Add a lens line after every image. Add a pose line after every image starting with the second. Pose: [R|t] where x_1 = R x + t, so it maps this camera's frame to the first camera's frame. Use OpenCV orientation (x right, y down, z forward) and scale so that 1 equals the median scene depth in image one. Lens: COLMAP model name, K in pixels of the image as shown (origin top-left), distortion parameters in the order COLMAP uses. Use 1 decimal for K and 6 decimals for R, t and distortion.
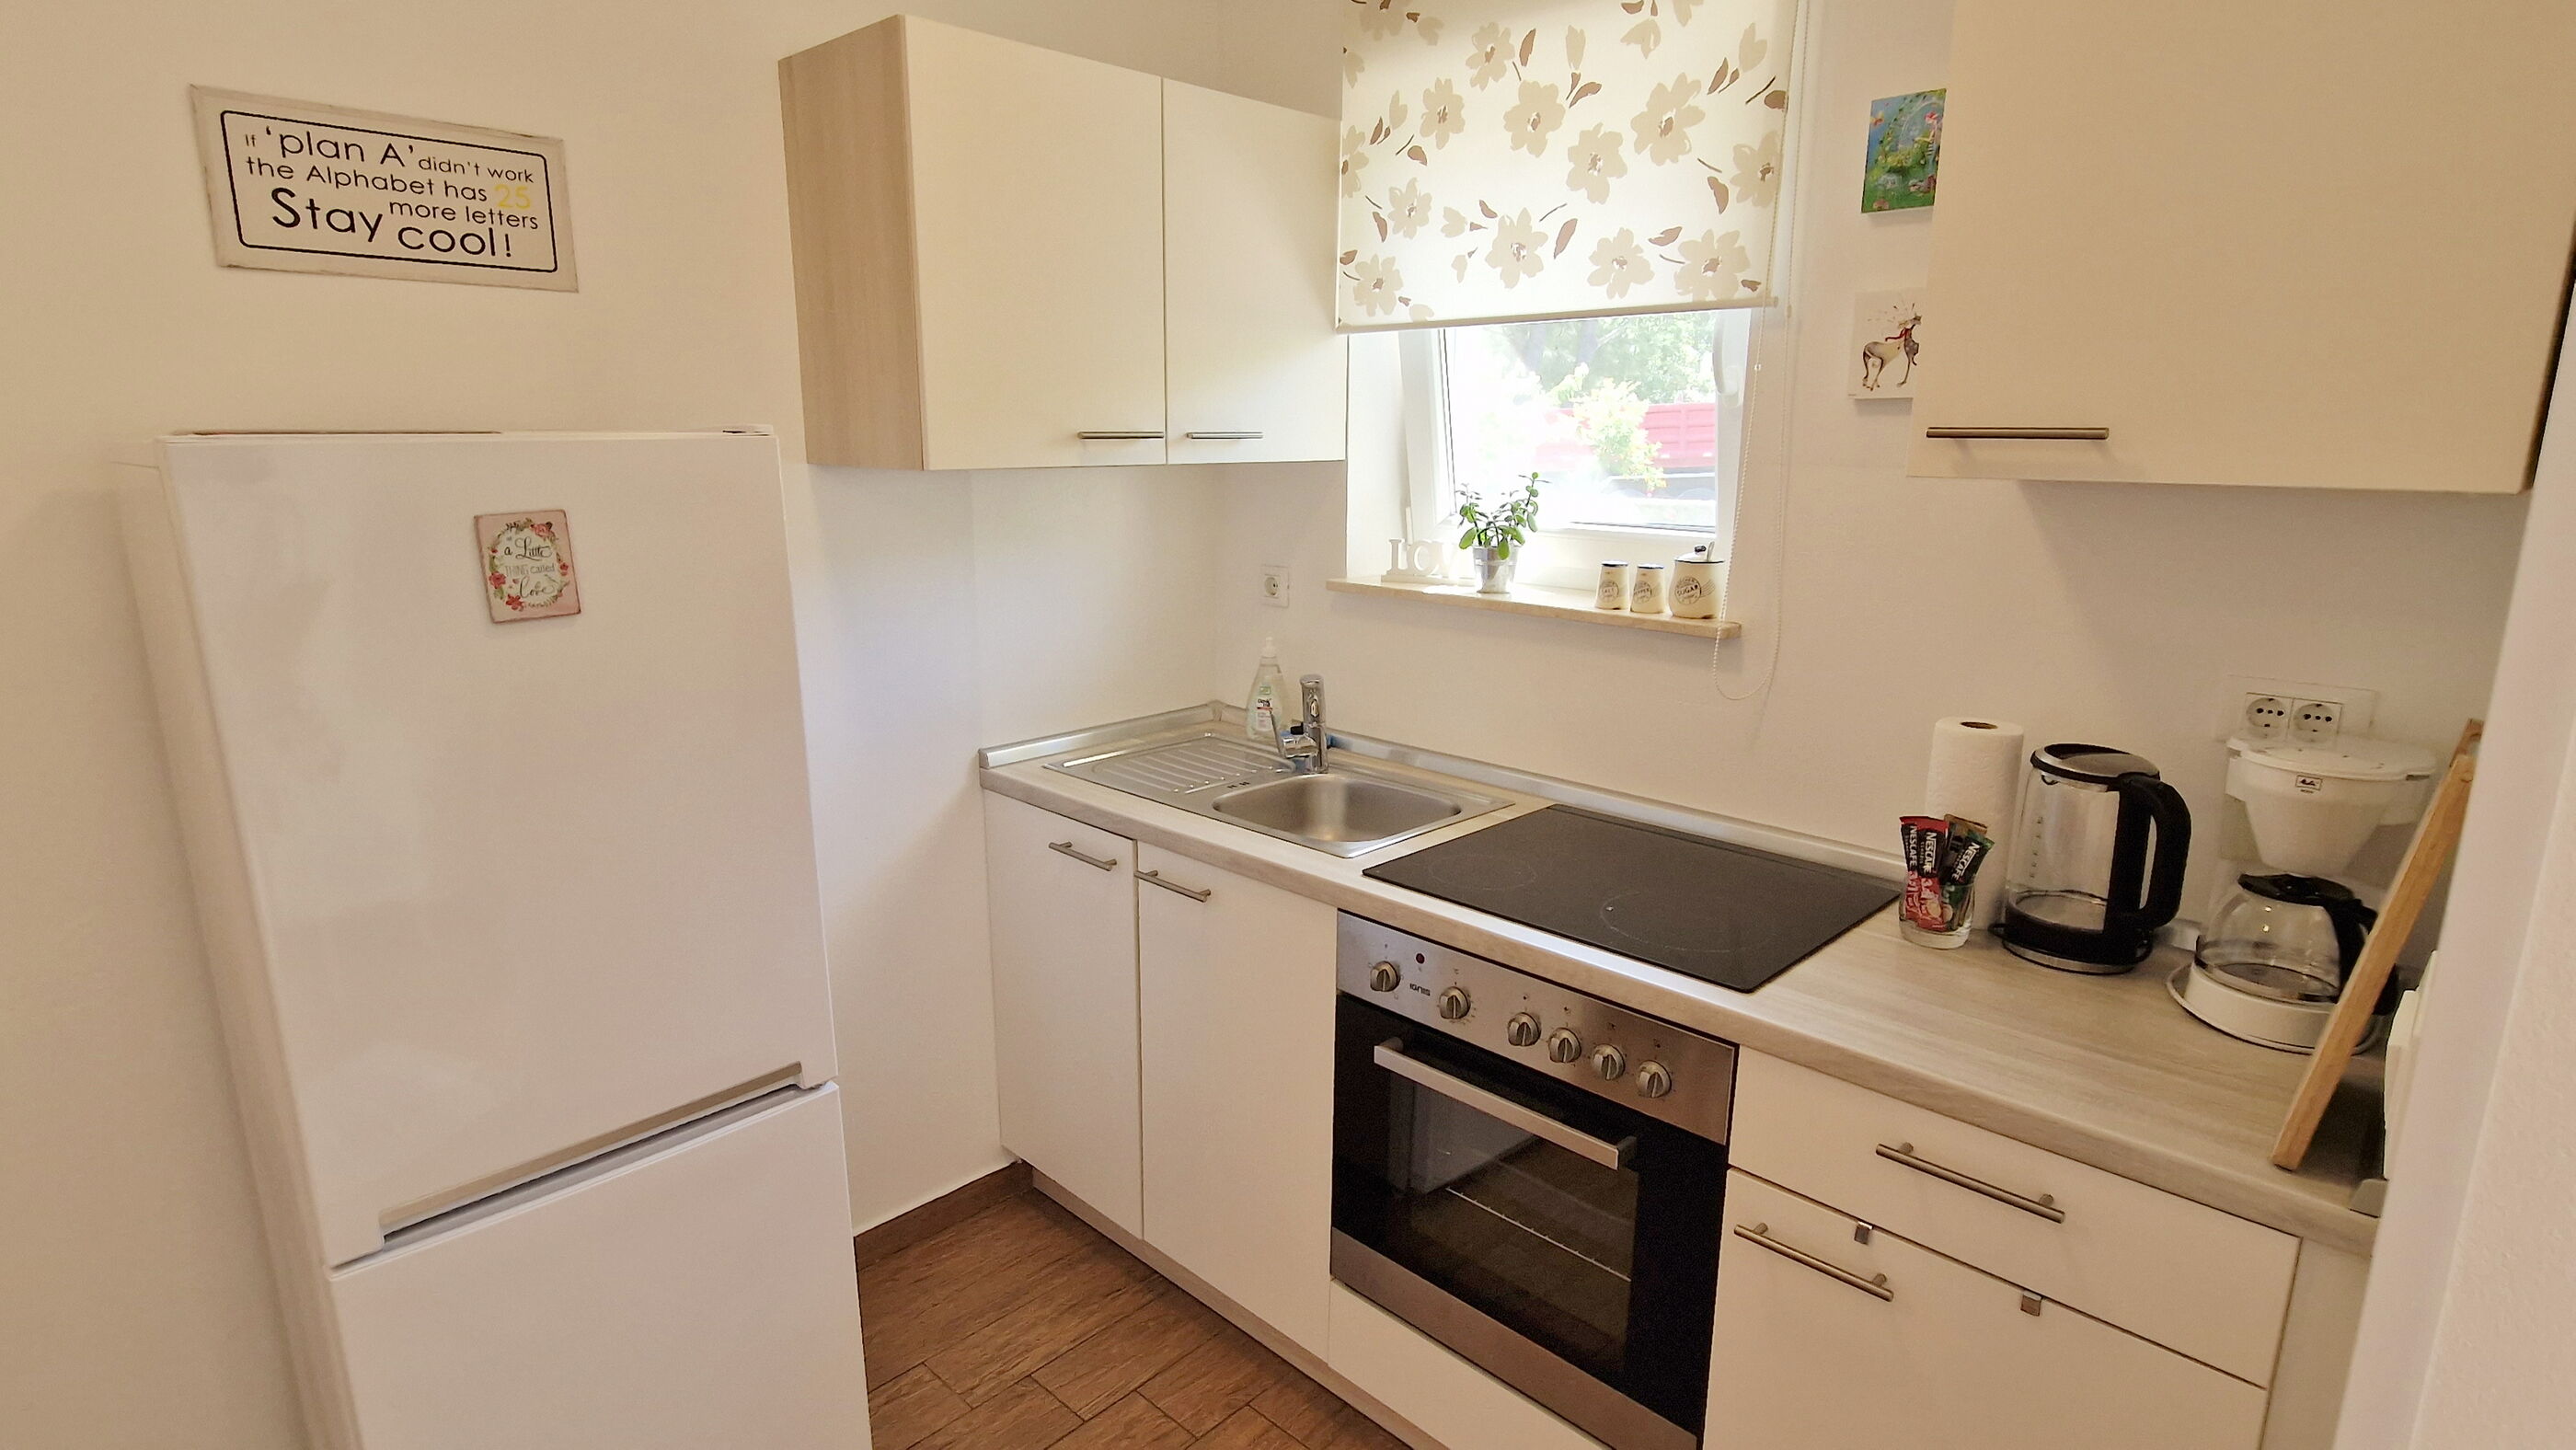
lens RADIAL K [[1317.1, 0, 1284.0], [0, 1317.1, 720.0], [0, 0, 1]] dist [-0.000952, -0.000671]
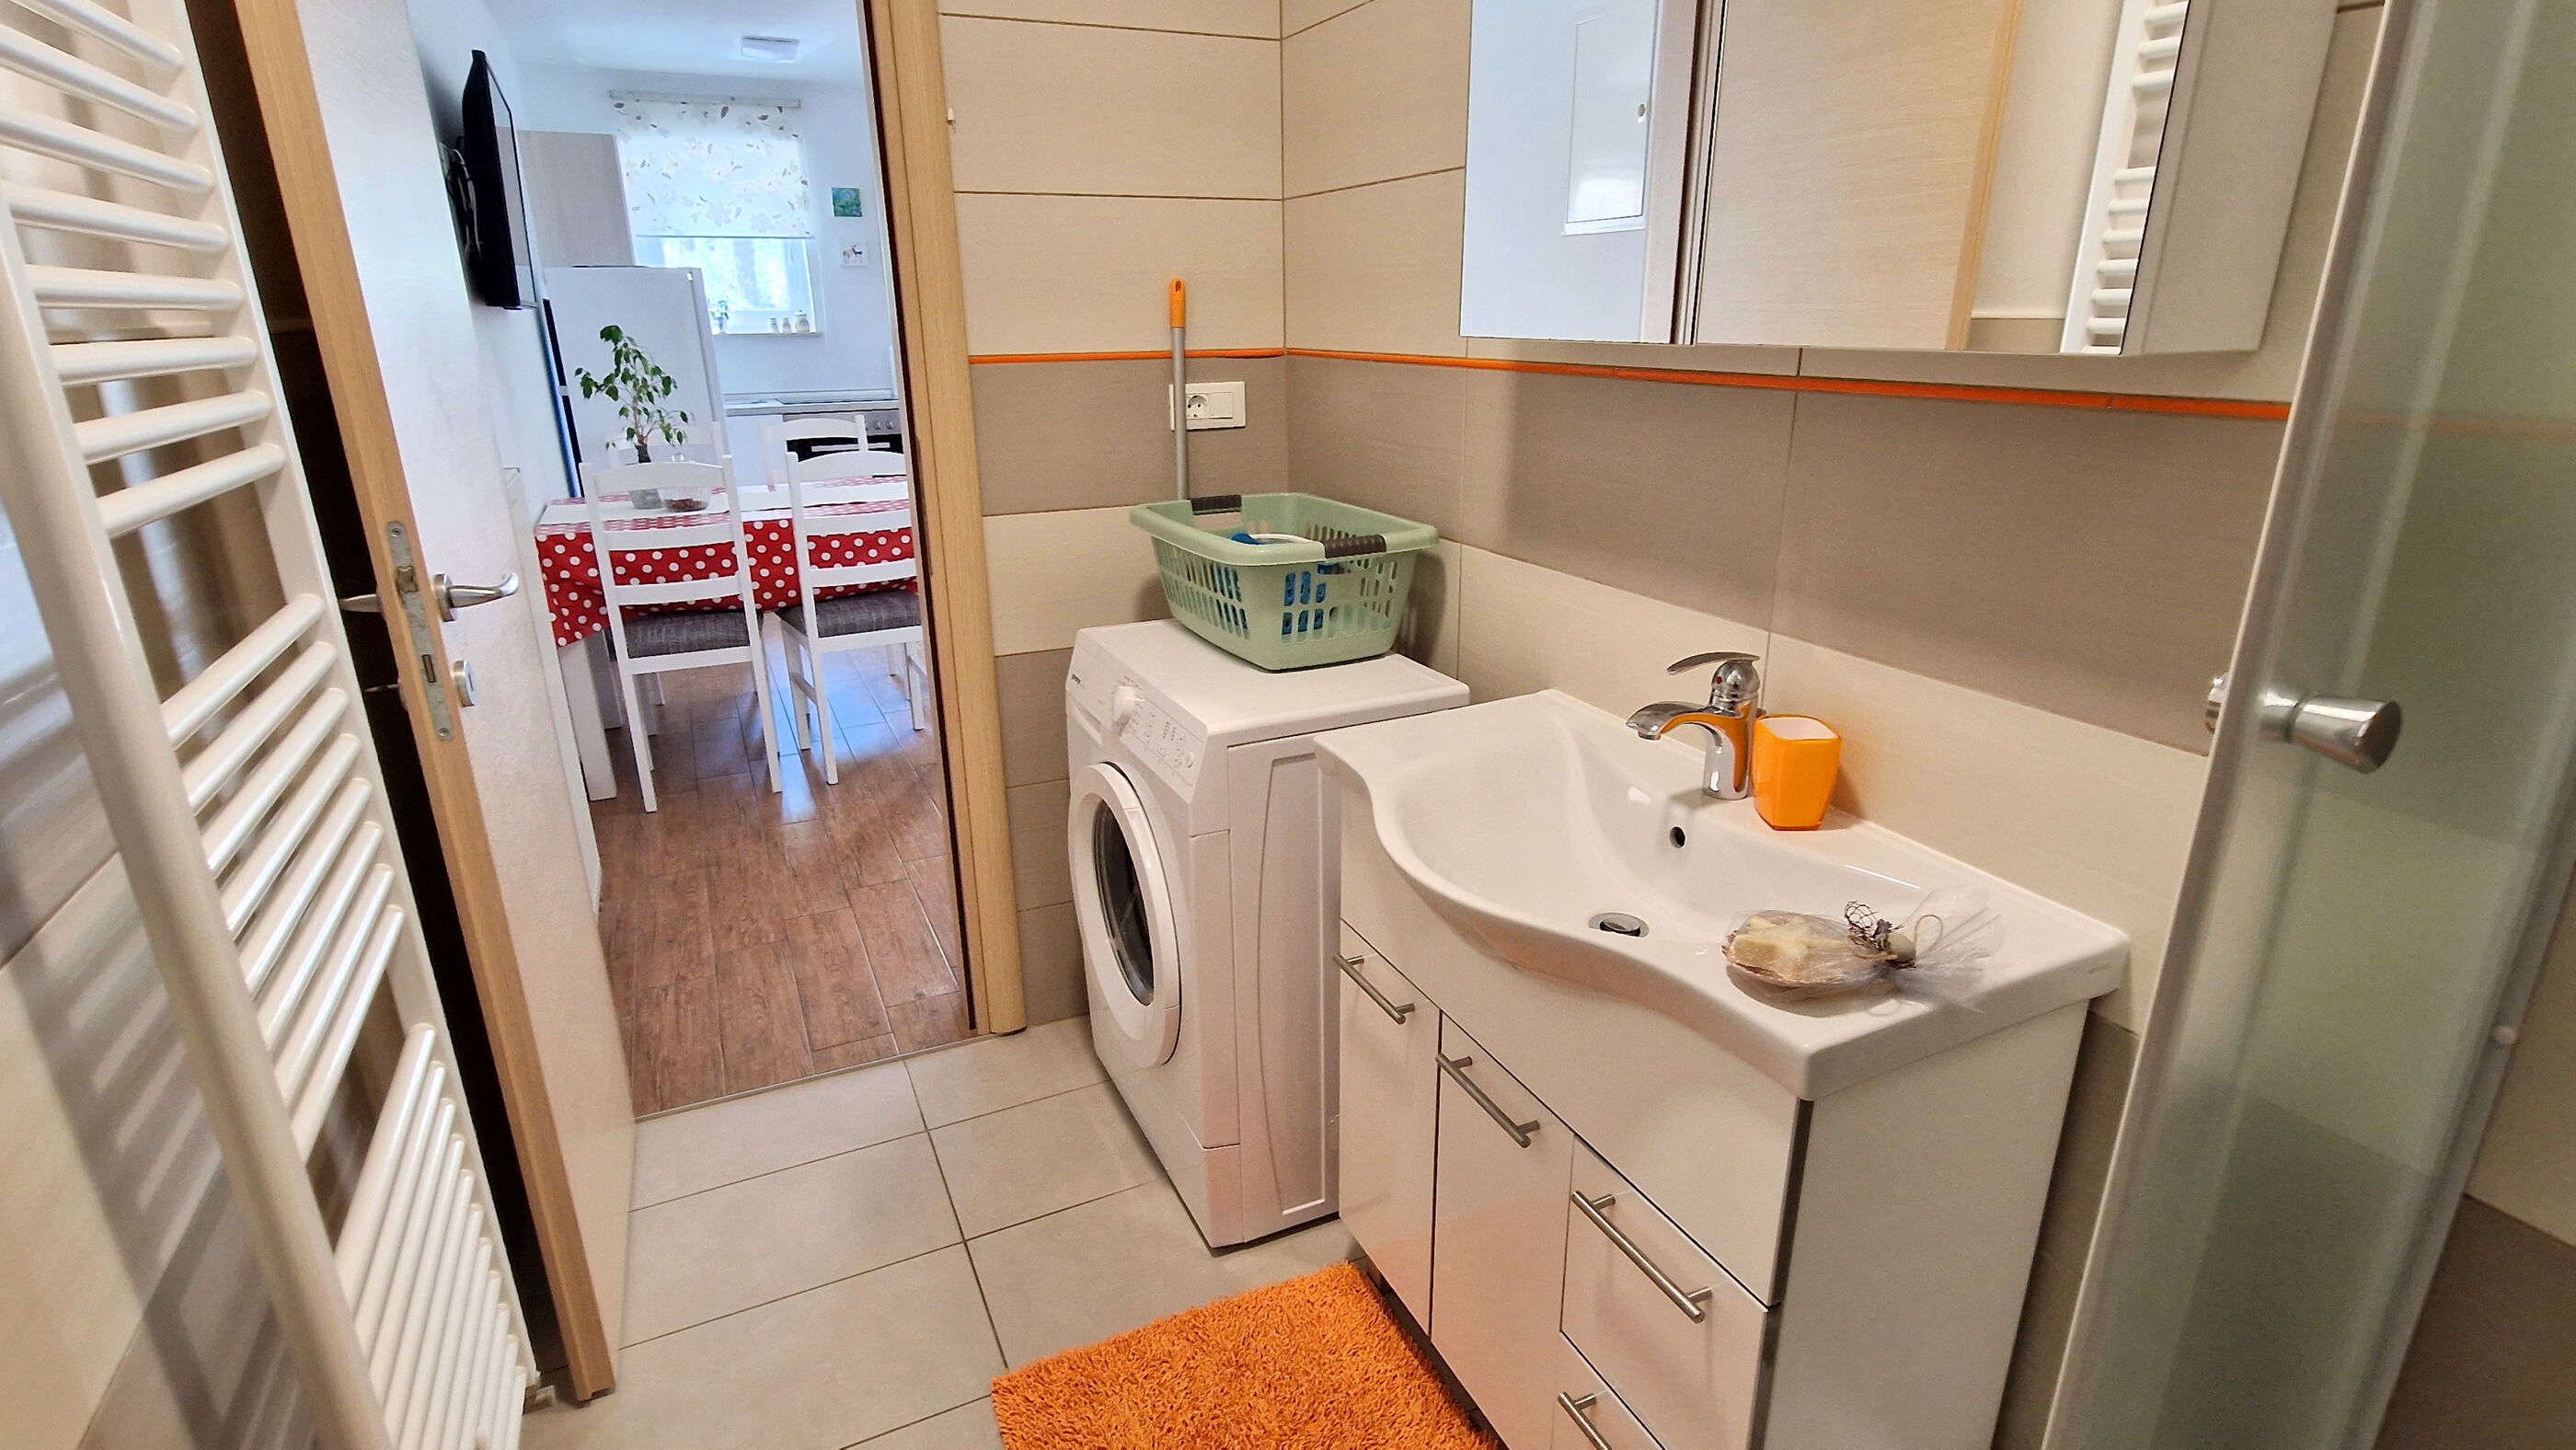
lens RADIAL K [[1241.0, 0, 1274.9], [0, 1241.0, 723.9], [0, 0, 1]] dist [-0.002521, -0.002053]
pose [[0.350143, -0.307210, 0.884885, -2.596367], [0.214605, 0.945870, 0.243465, 0.389853], [-0.911781, 0.104653, 0.397119, -1.373389]]
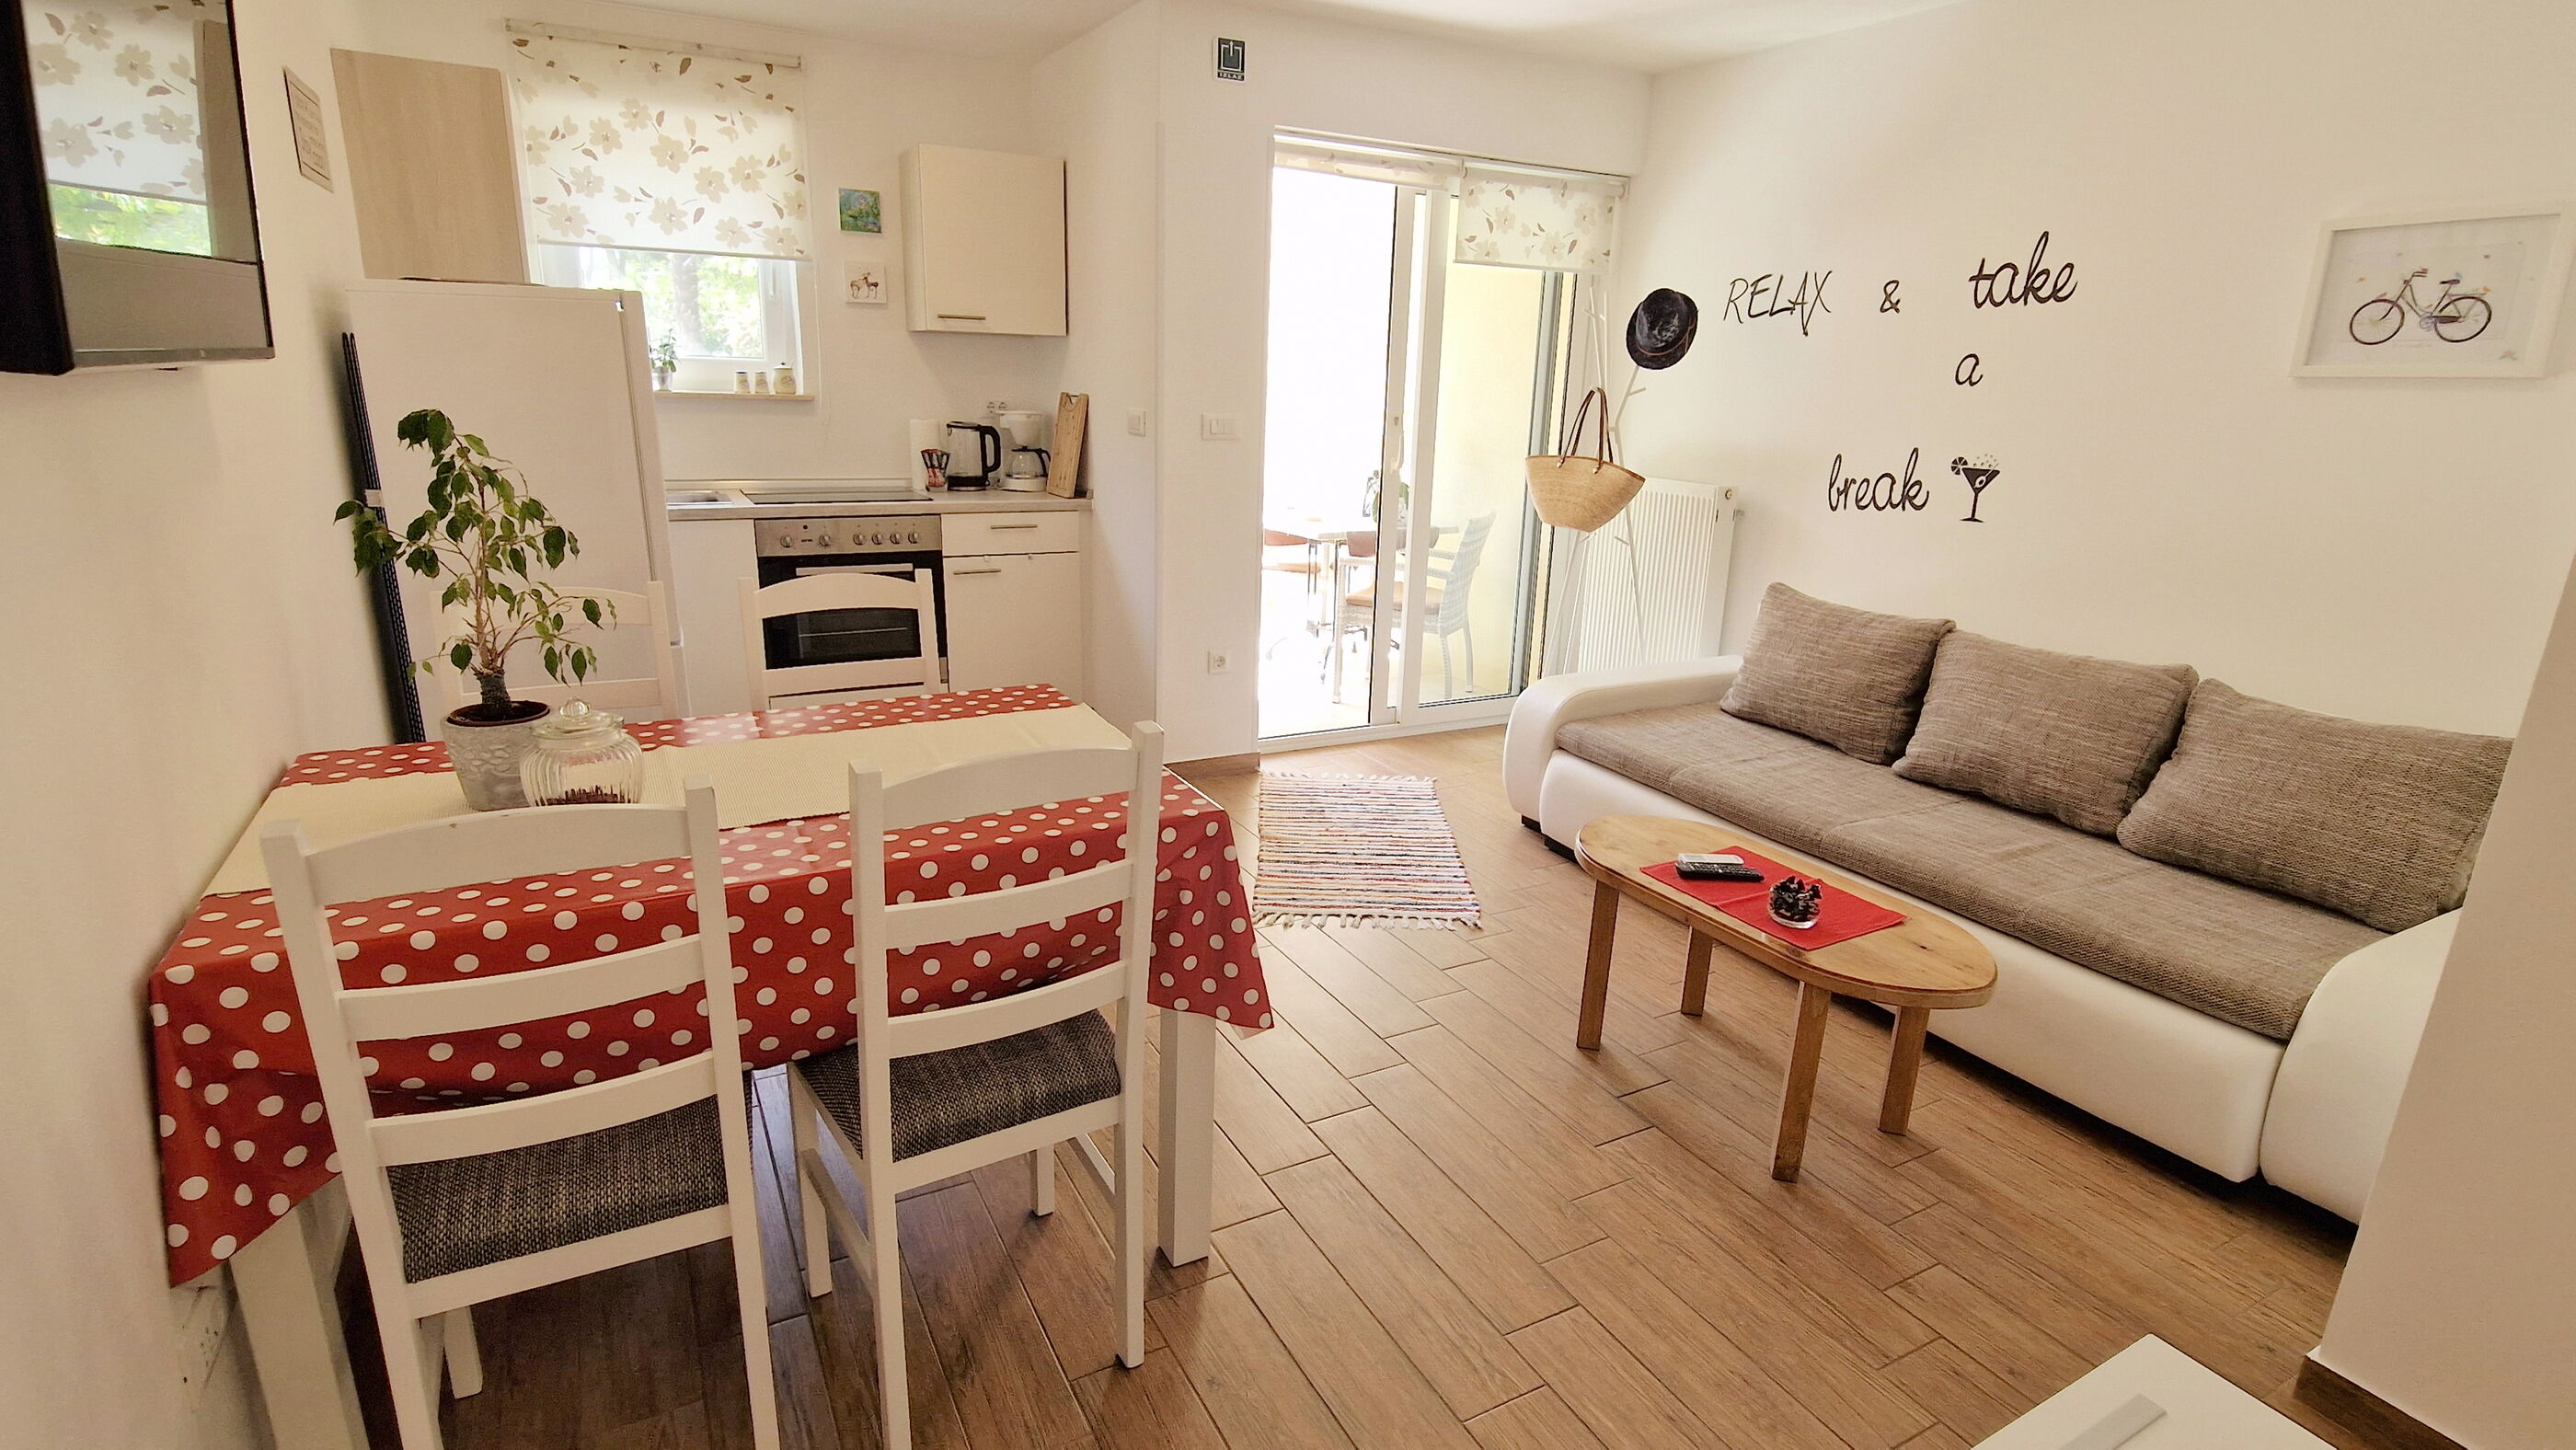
lens RADIAL K [[1241.0, 0, 1286.7], [0, 1241.0, 729.0], [0, 0, 1]] dist [-0.002521, -0.002053]
pose [[0.298005, -0.262181, 0.917853, -1.723728], [0.172881, 0.960464, 0.218222, 0.179510], [-0.938779, 0.093648, 0.331549, -0.543077]]
